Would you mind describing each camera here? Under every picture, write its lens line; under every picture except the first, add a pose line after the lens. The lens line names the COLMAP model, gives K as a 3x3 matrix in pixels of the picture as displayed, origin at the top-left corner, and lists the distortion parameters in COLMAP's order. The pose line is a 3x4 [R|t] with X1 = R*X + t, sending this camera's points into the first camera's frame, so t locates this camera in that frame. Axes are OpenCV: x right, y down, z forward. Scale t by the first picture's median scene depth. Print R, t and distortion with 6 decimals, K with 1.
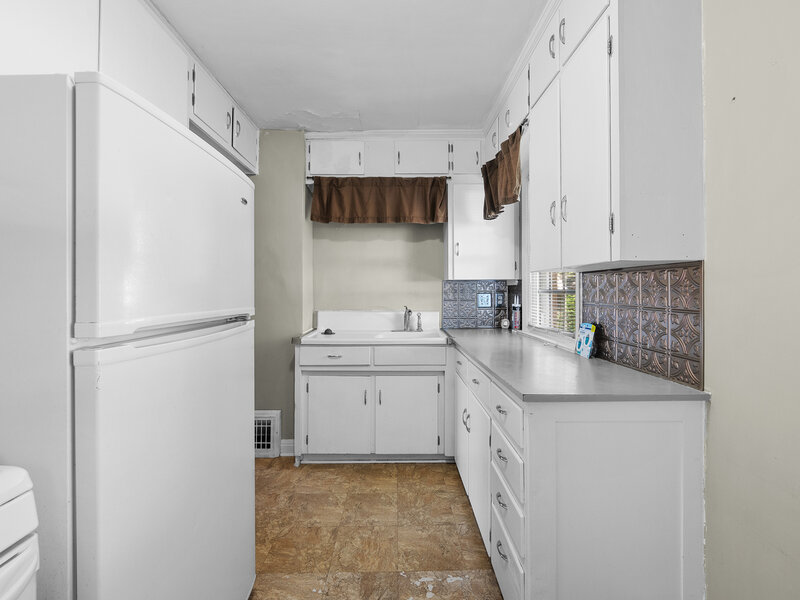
lens RADIAL K [[357.0, 0, 399.0], [0, 357.0, 289.6], [0, 0, 1]] dist [-0.000347, -0.000035]
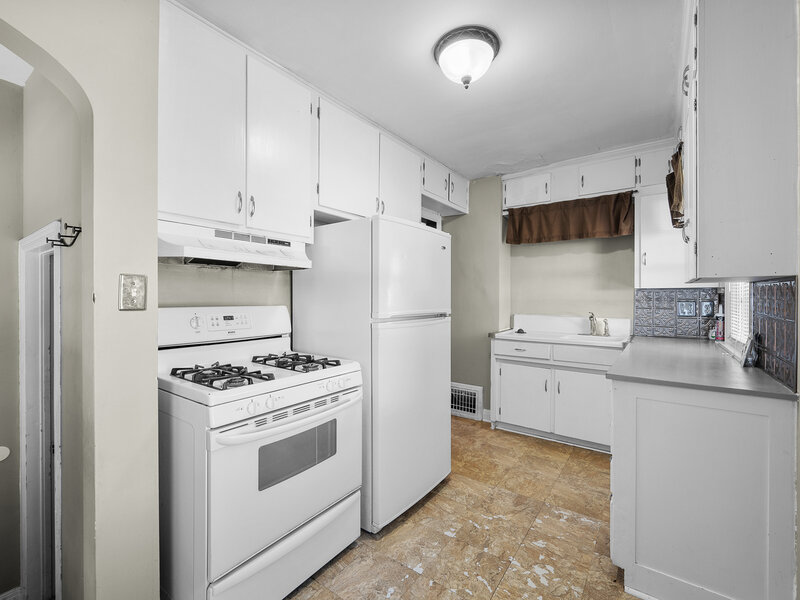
lens RADIAL K [[357.0, 0, 399.0], [0, 357.0, 289.6], [0, 0, 1]] dist [-0.000347, -0.000035]
pose [[0.798904, -0.009084, -0.601389, 0.220767], [0.000054, 0.999887, -0.015031, -0.008706], [0.601458, 0.011976, 0.798815, -0.260985]]
